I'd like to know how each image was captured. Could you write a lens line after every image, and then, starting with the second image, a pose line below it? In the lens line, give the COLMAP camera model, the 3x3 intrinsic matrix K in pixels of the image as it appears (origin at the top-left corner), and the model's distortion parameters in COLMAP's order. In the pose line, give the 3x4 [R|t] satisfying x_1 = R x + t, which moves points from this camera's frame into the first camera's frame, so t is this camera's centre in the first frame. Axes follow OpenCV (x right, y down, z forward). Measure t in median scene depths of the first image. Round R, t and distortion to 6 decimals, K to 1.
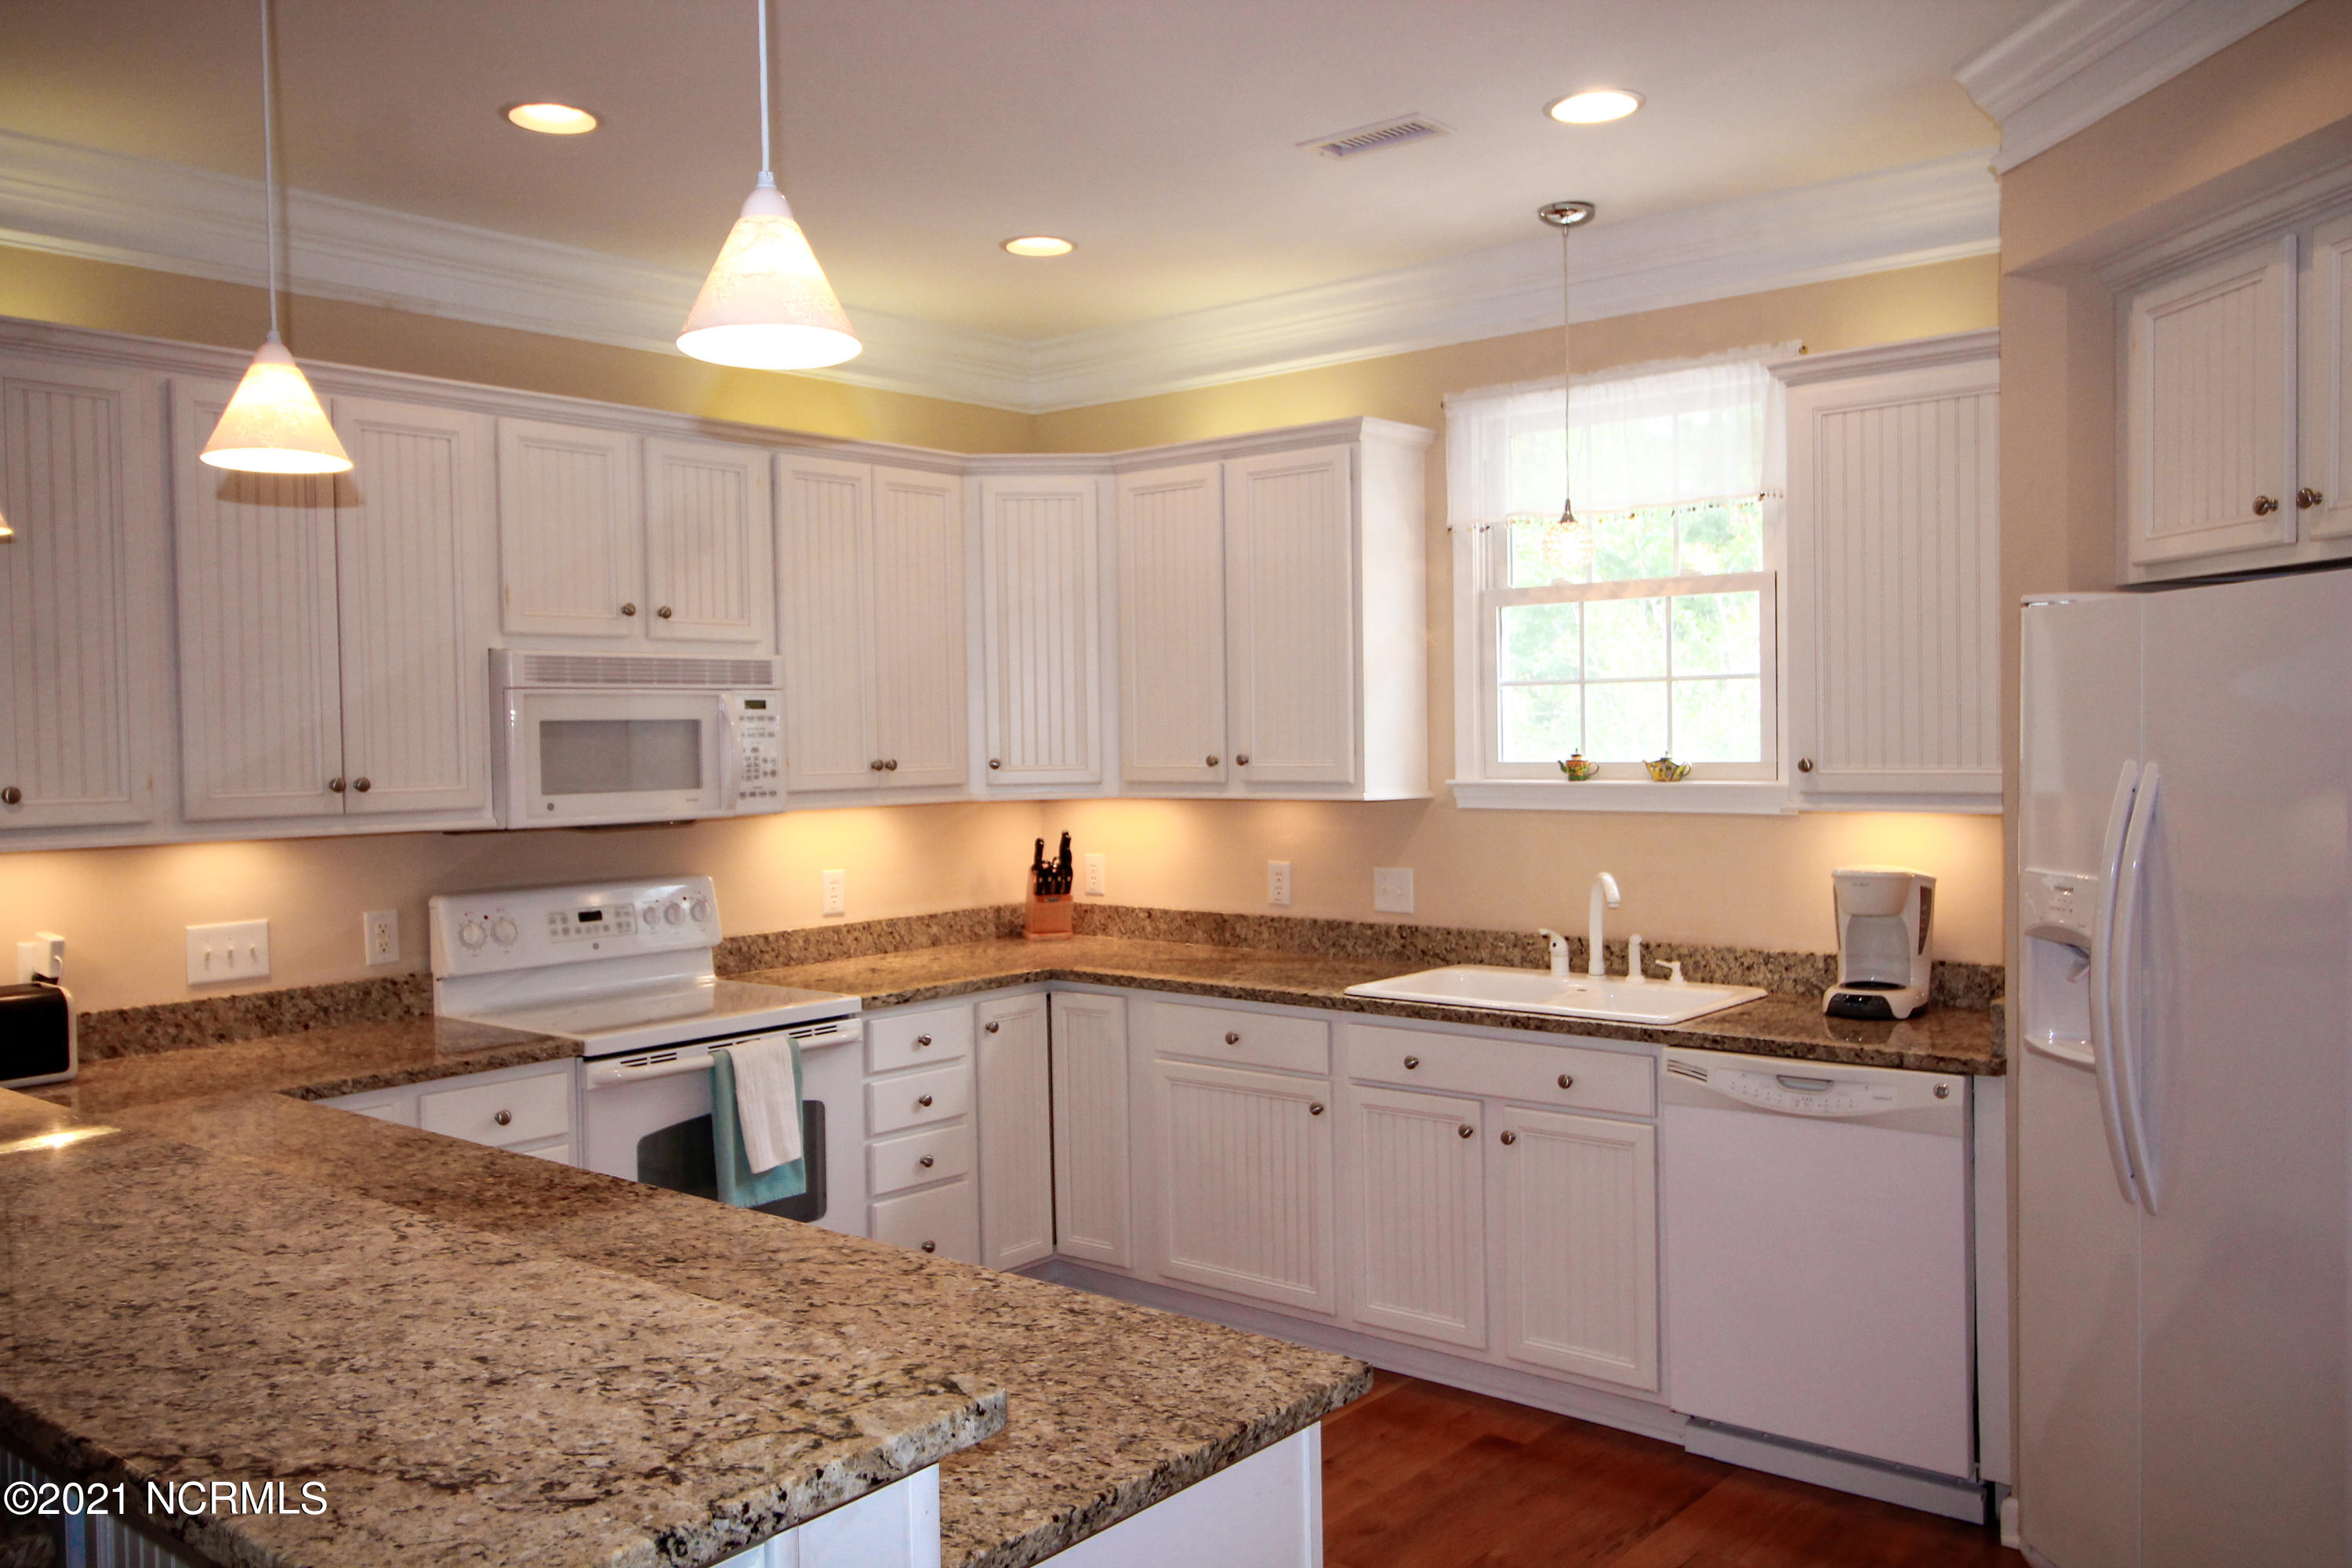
lens RADIAL K [[1870.2, 0, 1164.1], [0, 1870.2, 787.1], [0, 0, 1]] dist [0.016847, -0.010536]
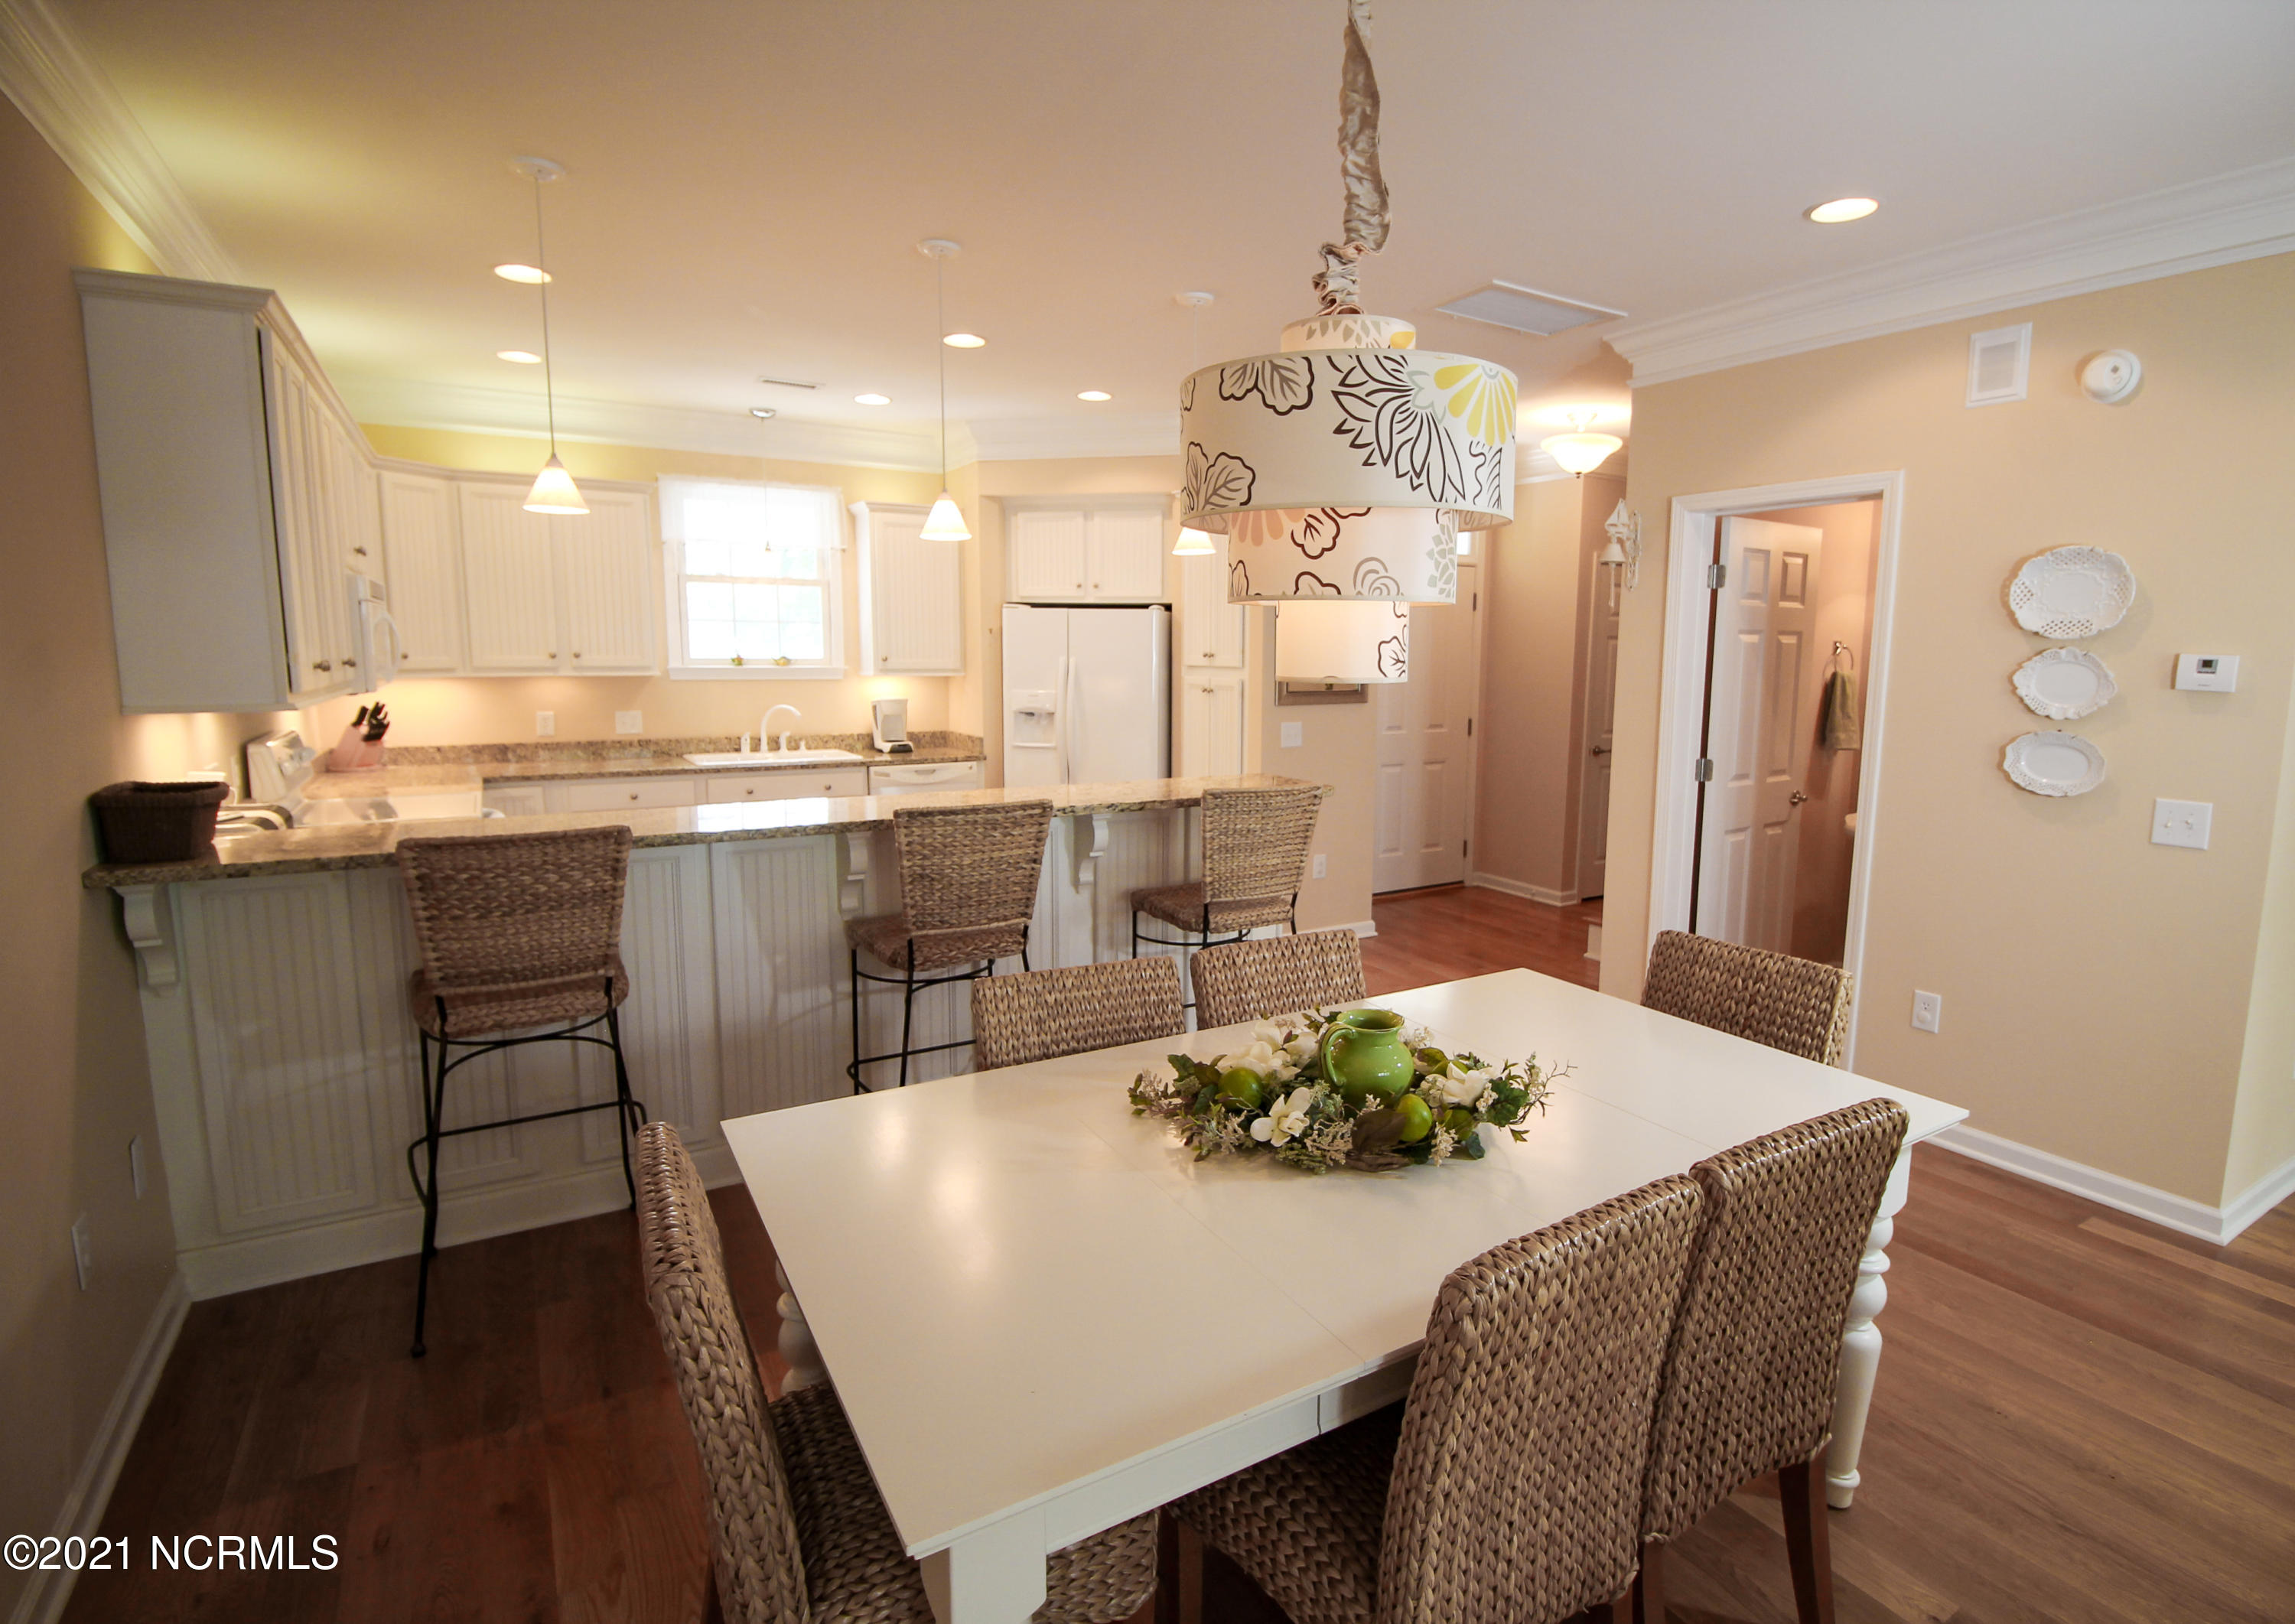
lens RADIAL K [[1135.3, 0, 1218.7], [0, 1135.3, 799.7], [0, 0, 1]] dist [-0.022394, -0.000507]
pose [[0.307097, -0.105720, 0.945788, -0.933042], [0.012306, 0.994169, 0.107132, 0.018332], [-0.951599, -0.021261, 0.306607, 0.050880]]
